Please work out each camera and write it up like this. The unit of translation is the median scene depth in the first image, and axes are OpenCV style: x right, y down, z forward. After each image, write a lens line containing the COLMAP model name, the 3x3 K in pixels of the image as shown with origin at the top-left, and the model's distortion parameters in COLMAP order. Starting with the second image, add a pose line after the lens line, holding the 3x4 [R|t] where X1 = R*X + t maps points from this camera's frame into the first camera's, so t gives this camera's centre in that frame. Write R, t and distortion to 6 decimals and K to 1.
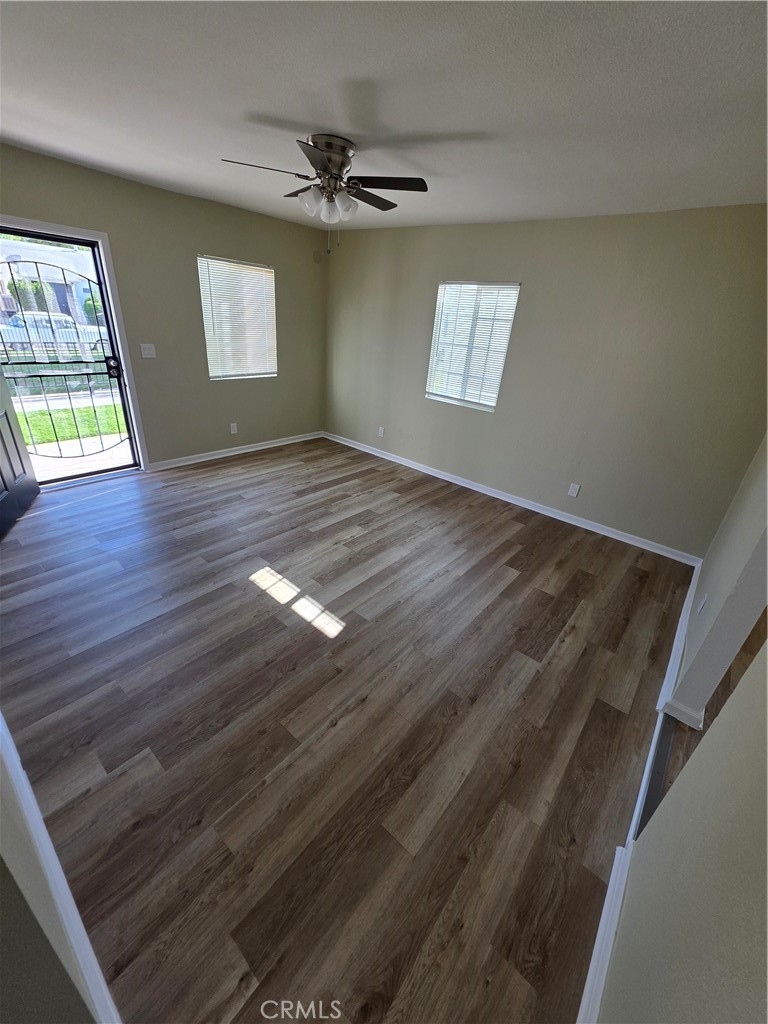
lens RADIAL K [[402.7, 0, 387.7], [0, 402.7, 511.8], [0, 0, 1]] dist [-0.001143, -0.000233]
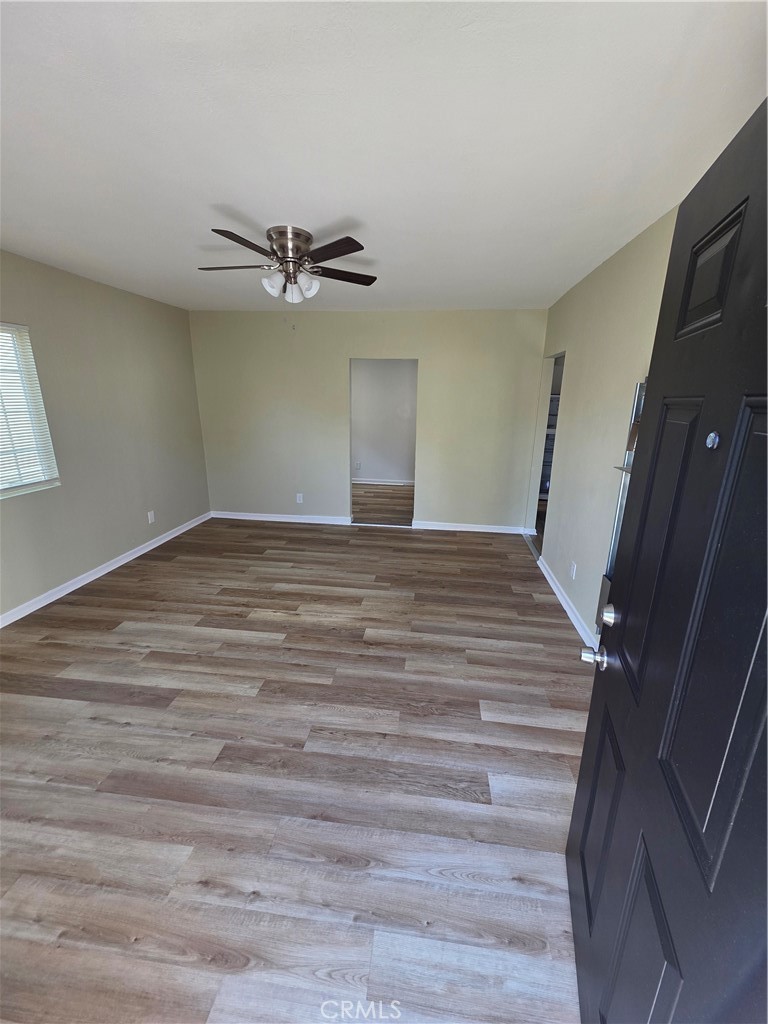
lens RADIAL K [[402.7, 0, 387.7], [0, 402.7, 511.8], [0, 0, 1]] dist [-0.001143, -0.000233]
pose [[-0.538813, -0.317346, 0.780367, -0.906799], [0.315356, 0.782998, 0.536157, -0.549232], [-0.781173, 0.534982, -0.321812, 1.022803]]
